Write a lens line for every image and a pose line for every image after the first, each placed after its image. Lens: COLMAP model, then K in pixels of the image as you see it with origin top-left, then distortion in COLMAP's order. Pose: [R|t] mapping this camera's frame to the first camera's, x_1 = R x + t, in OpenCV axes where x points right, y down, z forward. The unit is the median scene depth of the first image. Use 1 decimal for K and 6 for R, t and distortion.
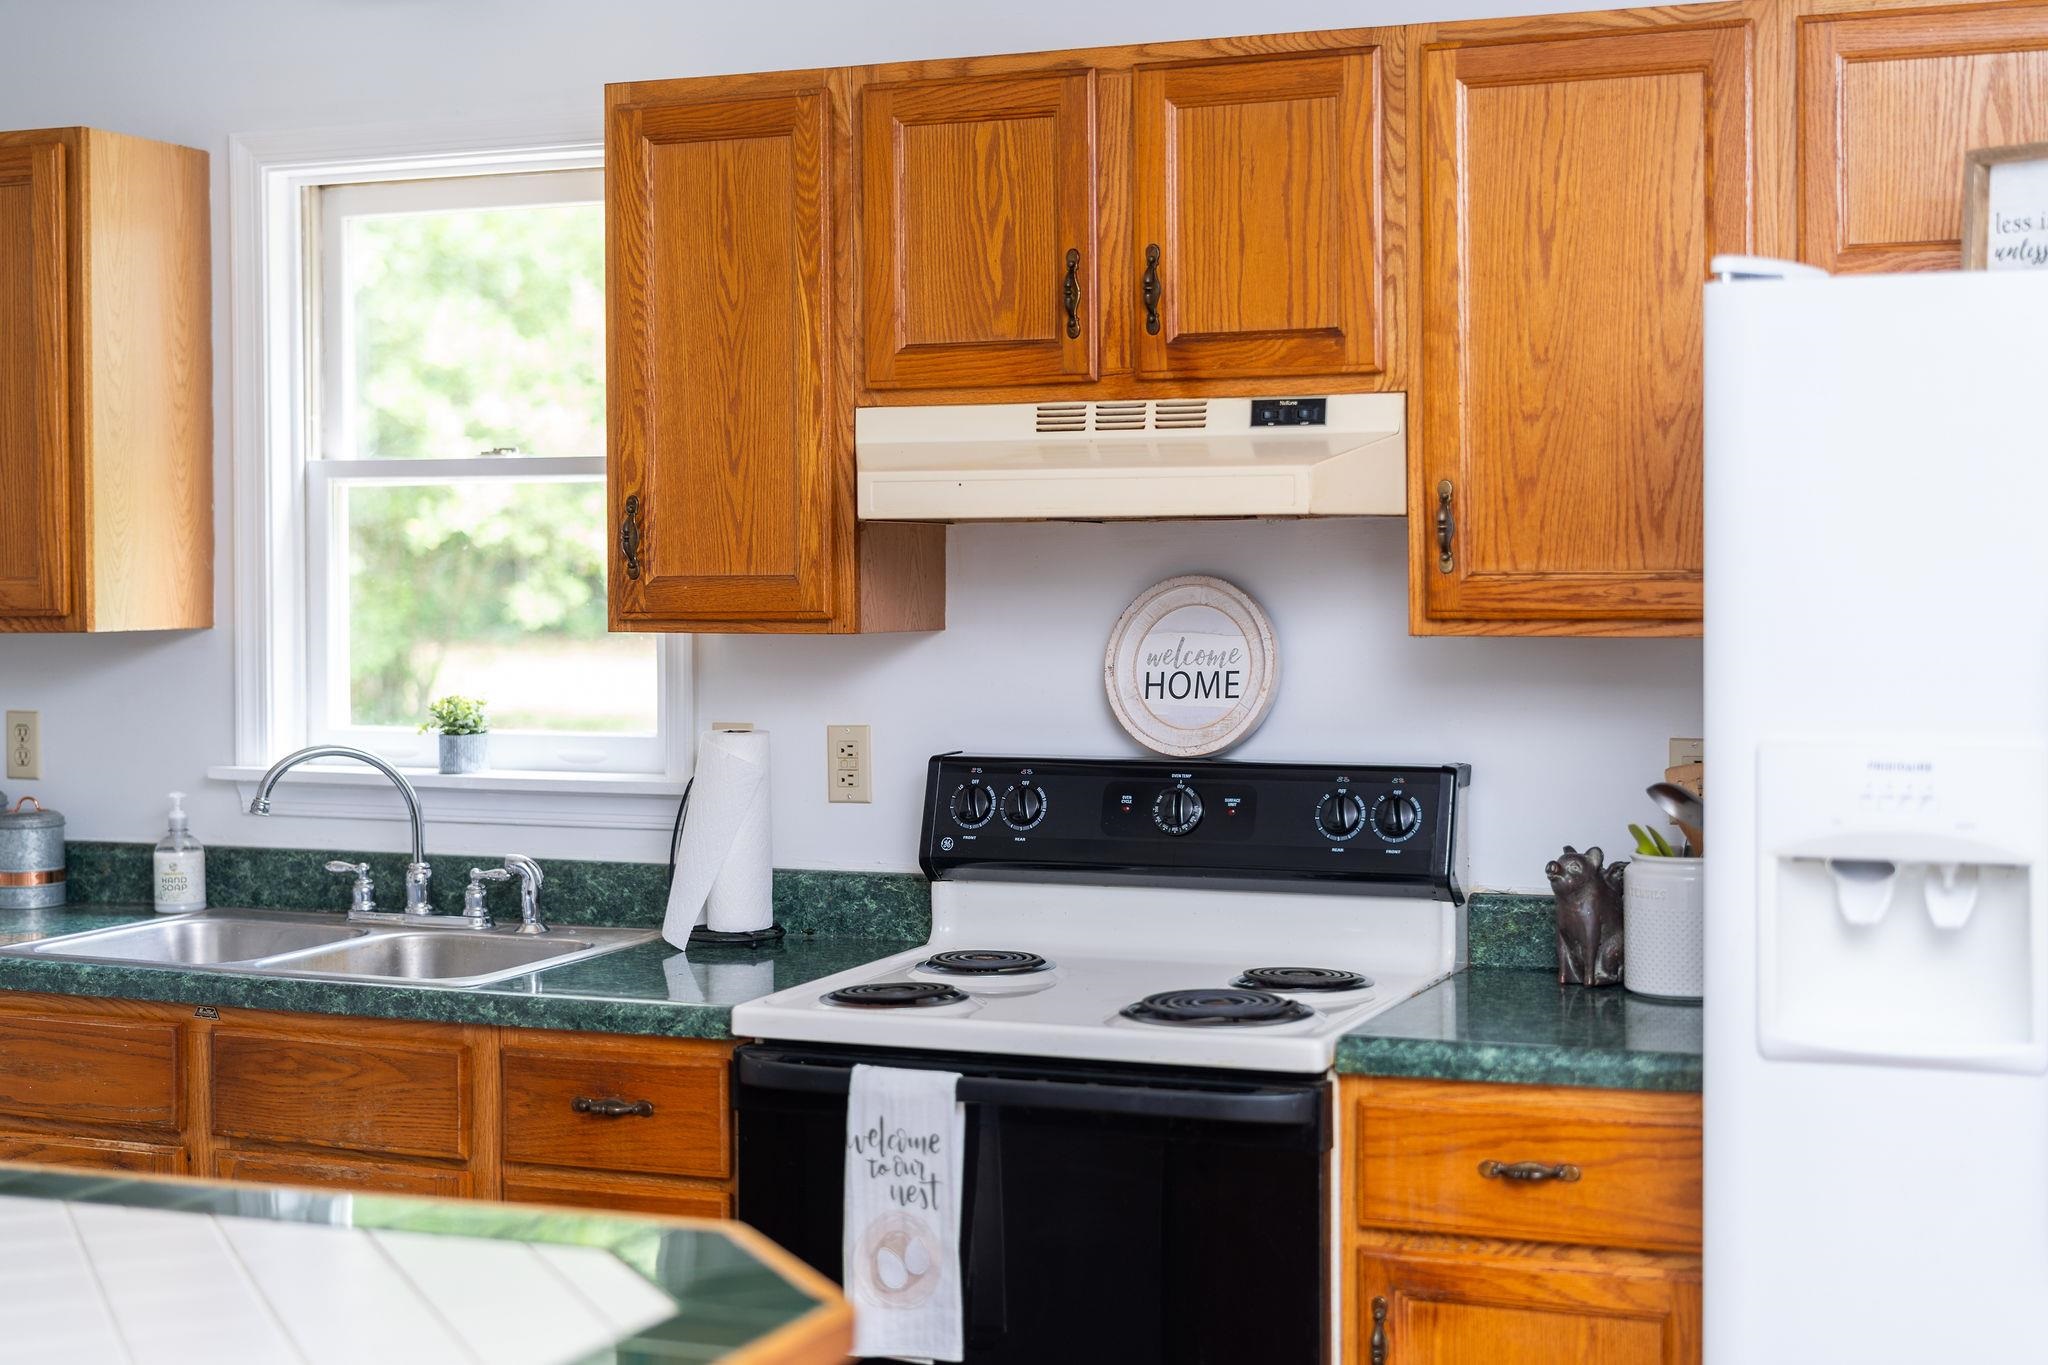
lens RADIAL K [[2943.9, 0, 1111.4], [0, 2943.9, 618.7], [0, 0, 1]] dist [-0.008085, 0.000000]
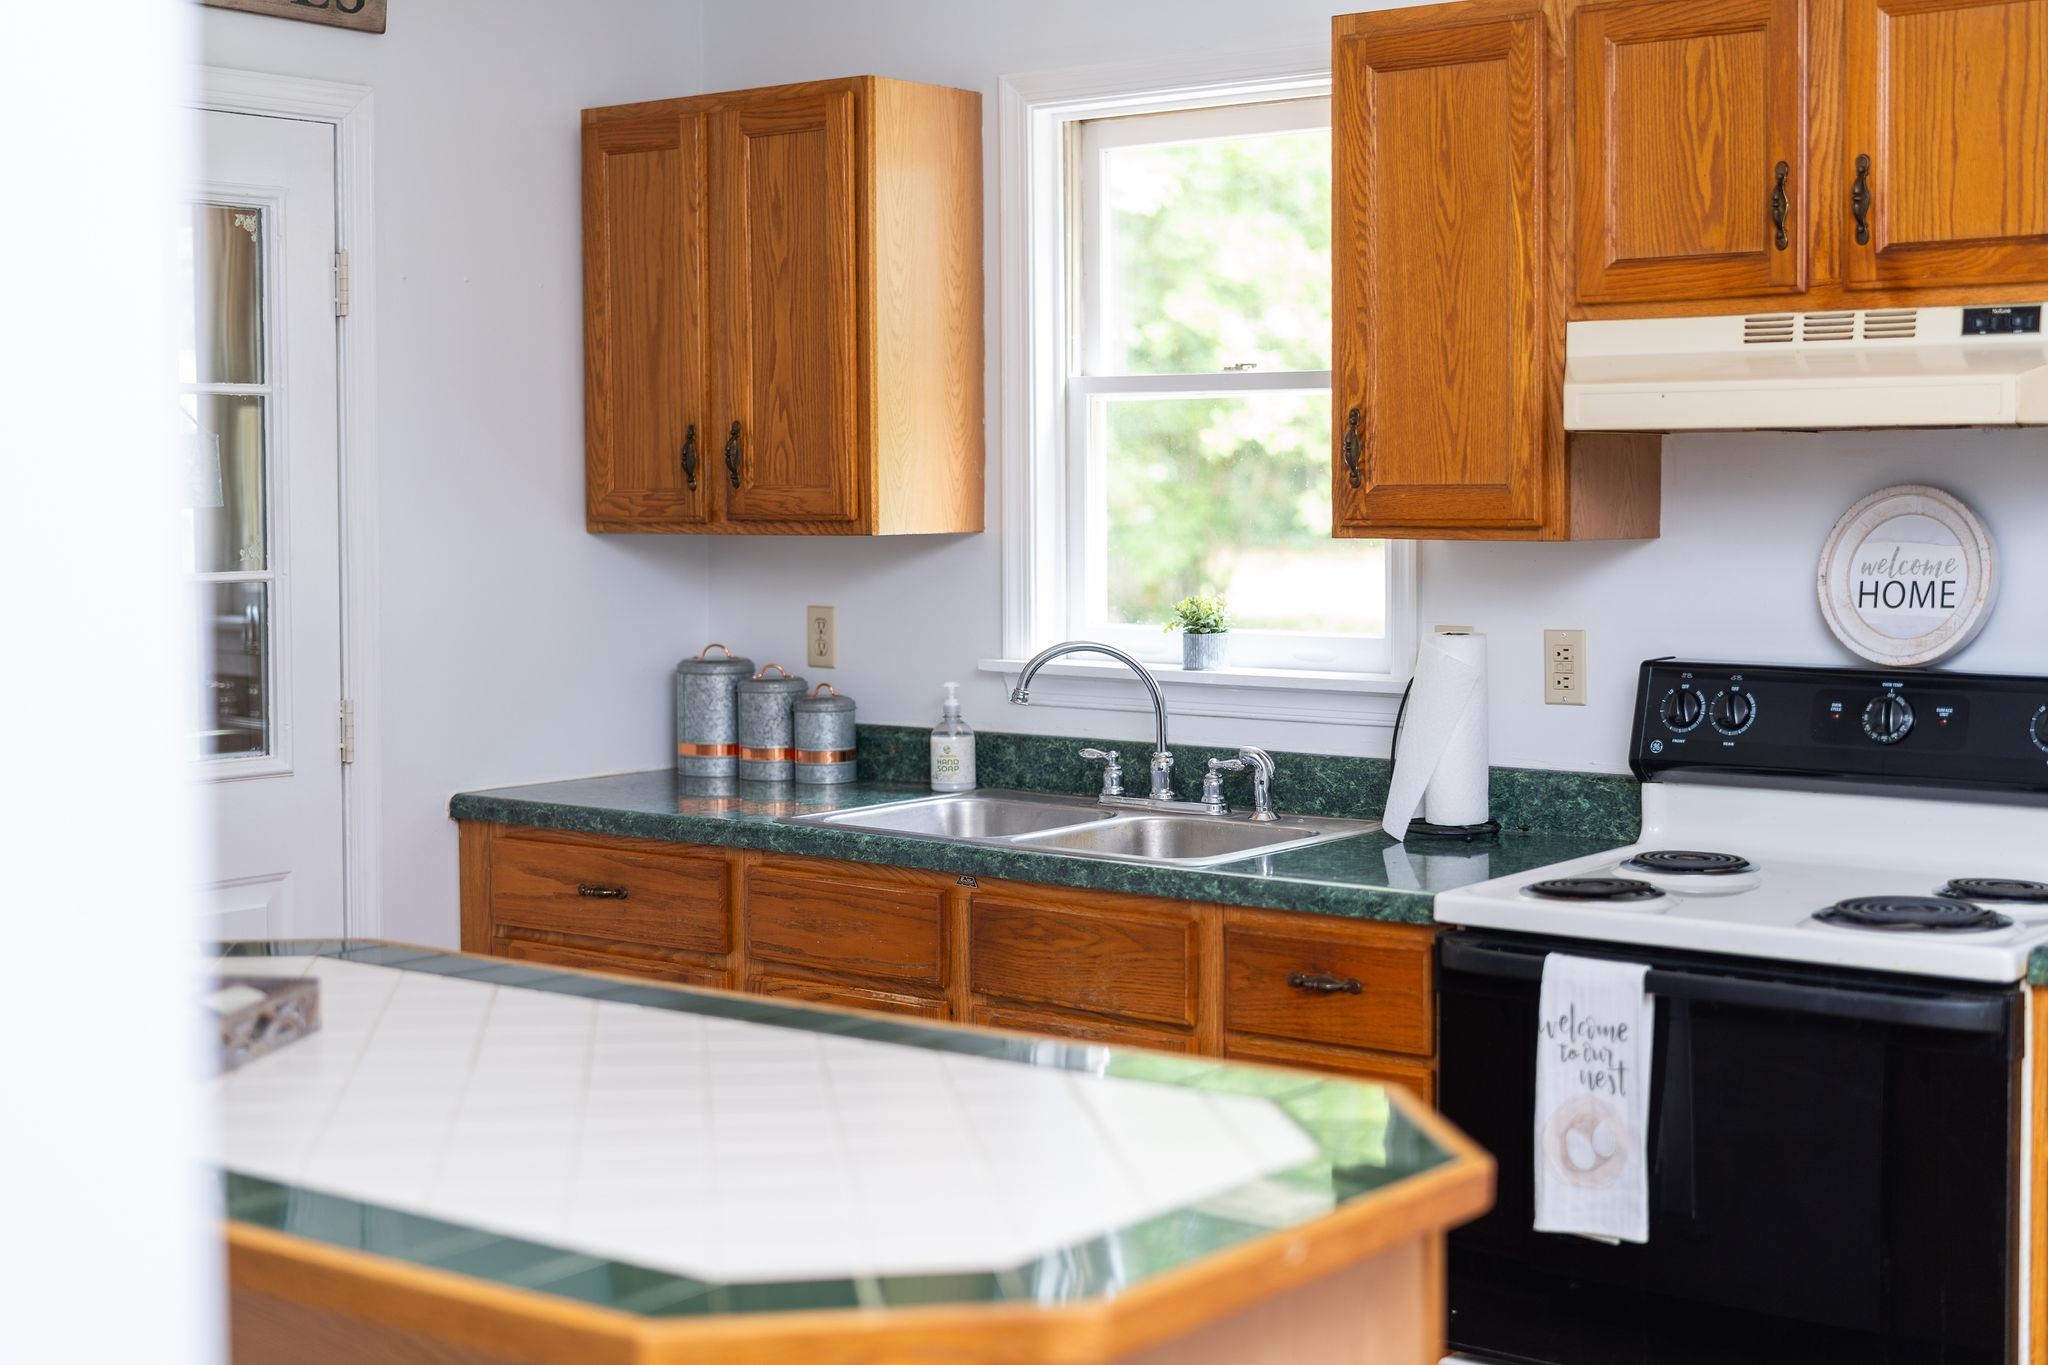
lens RADIAL K [[2943.9, 0, 1028.3], [0, 2943.9, 623.1], [0, 0, 1]] dist [-0.008085, 0.000000]
pose [[0.955308, 0.014267, -0.295269, 0.039613], [-0.004318, 0.999402, 0.034317, -0.000748], [0.295582, -0.031509, 0.954798, -0.044540]]
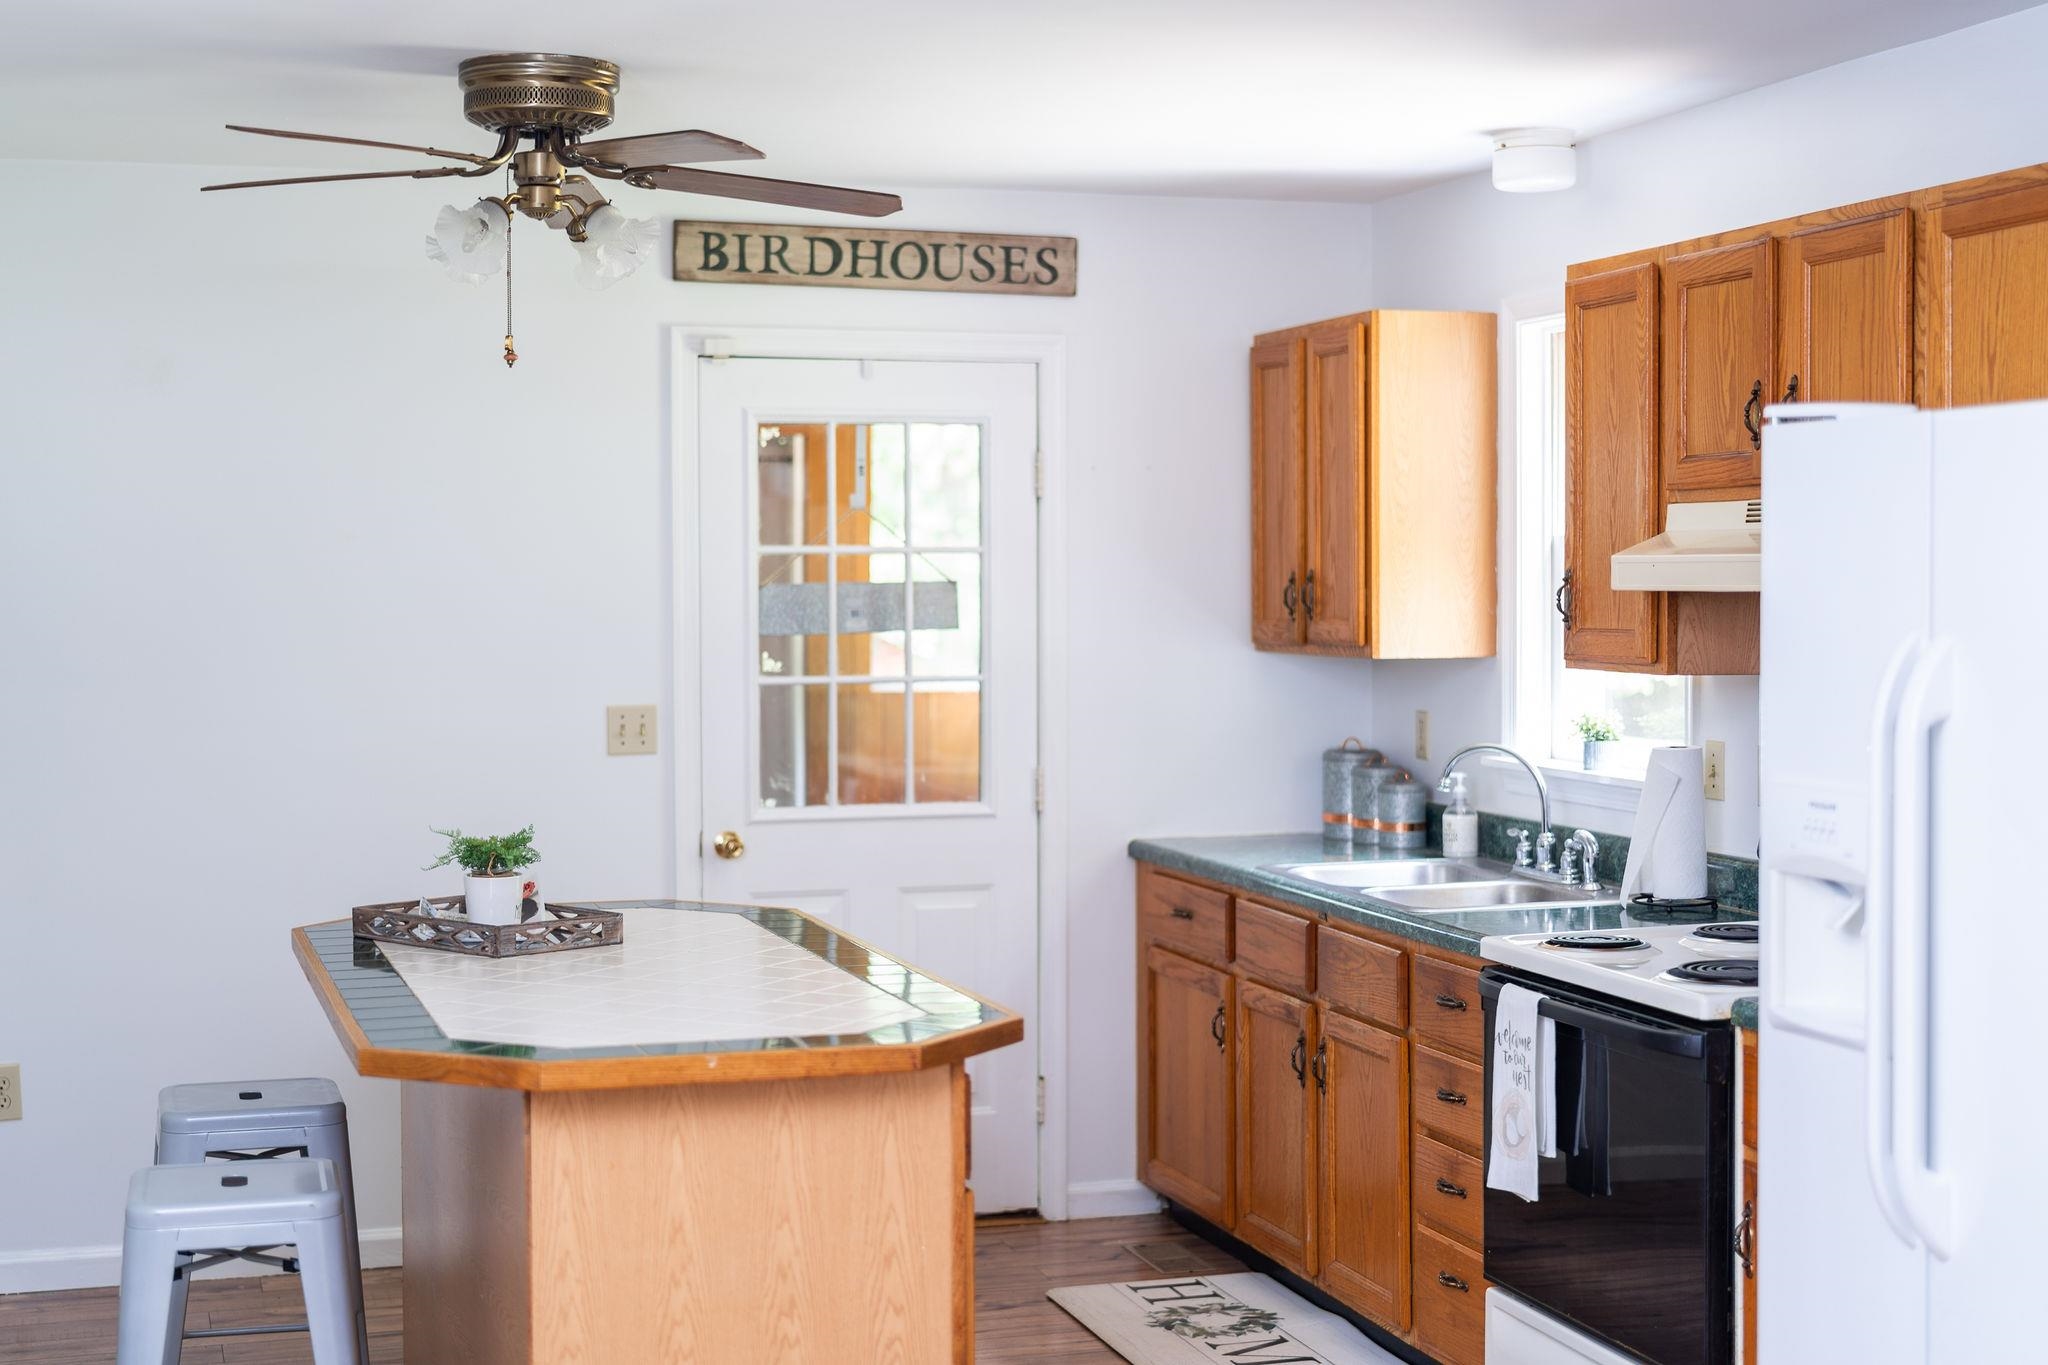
lens RADIAL K [[2943.9, 0, 1007.8], [0, 2943.9, 675.7], [0, 0, 1]] dist [-0.008085, 0.000000]
pose [[0.618826, 0.029571, -0.784972, 0.783771], [-0.013900, 0.999547, 0.026696, -0.026317], [0.785405, -0.005609, 0.618956, -0.049110]]
